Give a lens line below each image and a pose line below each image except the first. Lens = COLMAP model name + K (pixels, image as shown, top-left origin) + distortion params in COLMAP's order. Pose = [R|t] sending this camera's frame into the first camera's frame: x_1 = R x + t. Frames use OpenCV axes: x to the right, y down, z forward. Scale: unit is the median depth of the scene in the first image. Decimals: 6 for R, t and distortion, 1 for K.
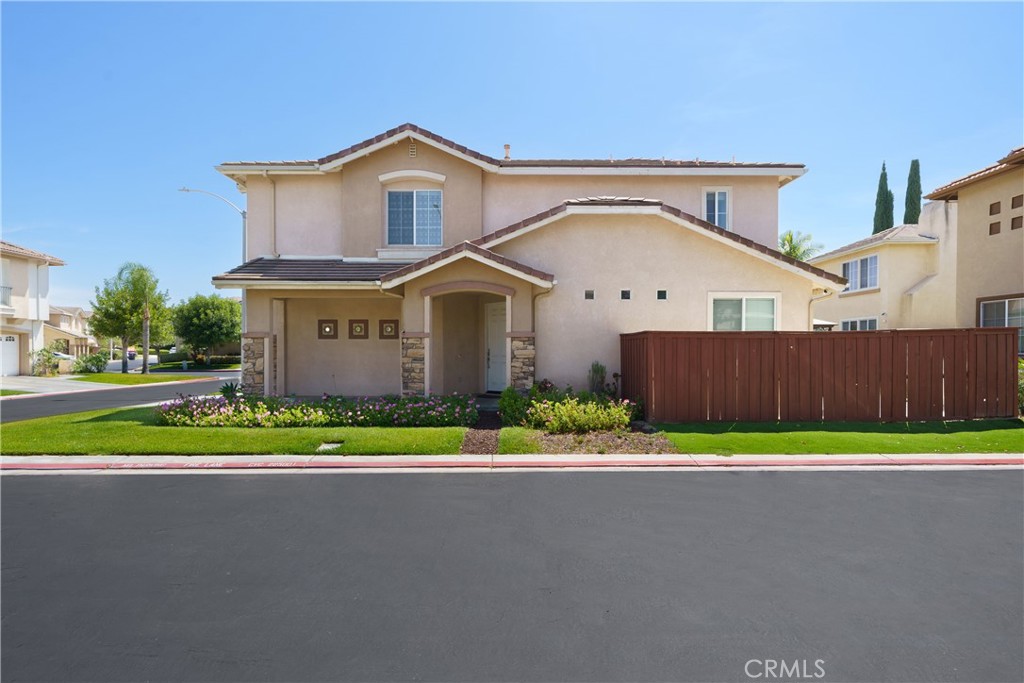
lens RADIAL K [[507.7, 0, 511.8], [0, 507.7, 351.1], [0, 0, 1]] dist [0.002760, 0.000275]
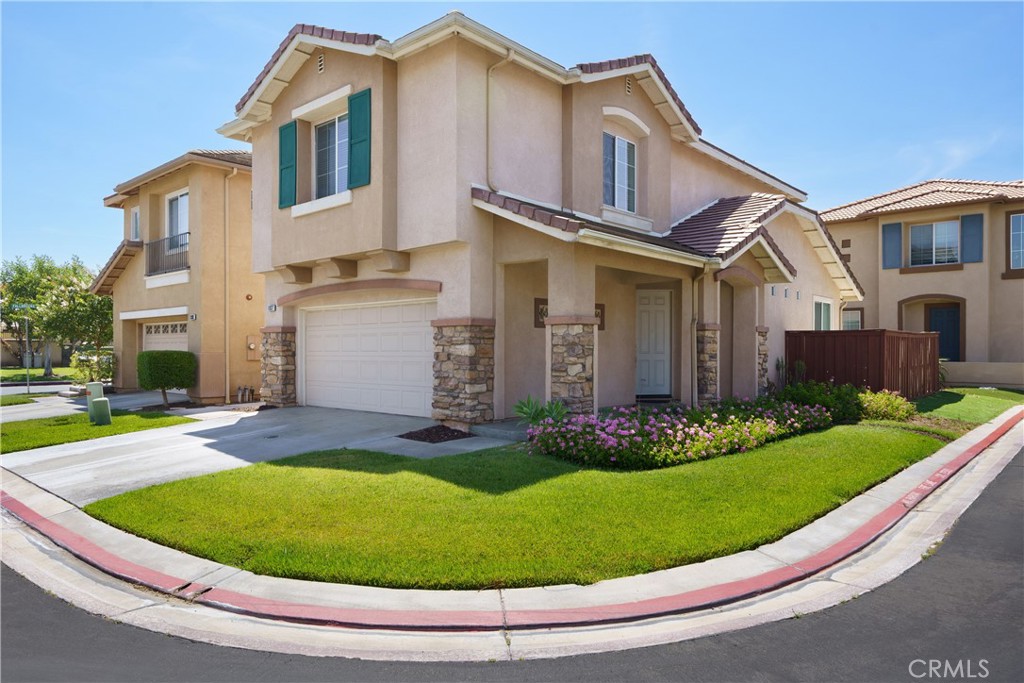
lens RADIAL K [[670.0, 0, 509.6], [0, 670.0, 345.3], [0, 0, 1]] dist [-0.003152, -0.001684]
pose [[0.671704, 0.005216, 0.740801, -1.172444], [0.001171, 0.999966, -0.008103, 0.006641], [-0.740818, 0.006310, 0.671676, 0.499174]]
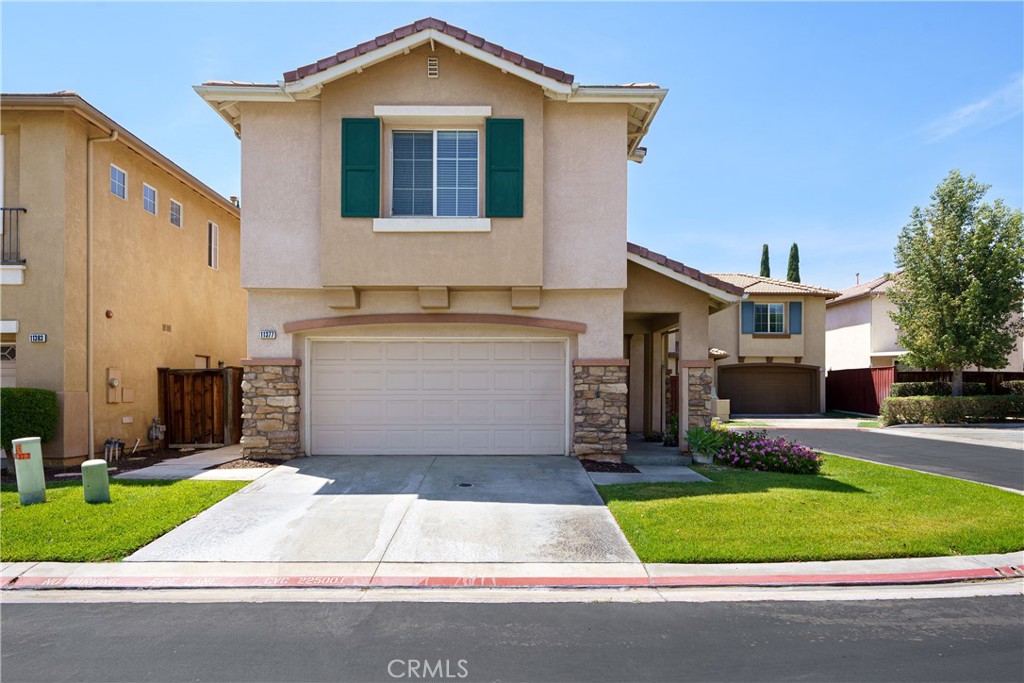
lens RADIAL K [[672.8, 0, 490.5], [0, 672.8, 389.2], [0, 0, 1]] dist [-0.000624, 0.003017]
pose [[-0.000919, 0.003023, 0.999995, -1.527380], [0.000147, 0.999995, -0.003023, 0.009823], [-1.000000, 0.000145, -0.000920, 1.316742]]
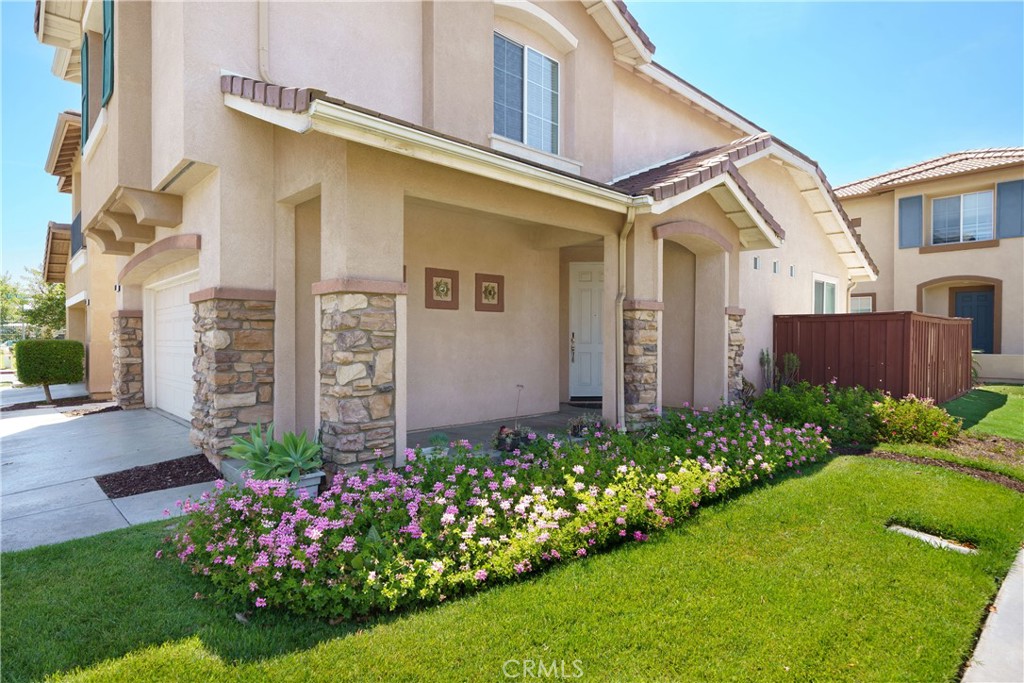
lens RADIAL K [[552.9, 0, 514.5], [0, 552.9, 342.8], [0, 0, 1]] dist [0.000798, 0.000019]
pose [[0.732746, -0.003030, 0.680495, -0.689527], [-0.000104, 0.999990, 0.004564, 0.006770], [-0.680502, -0.003415, 0.732739, 0.633102]]
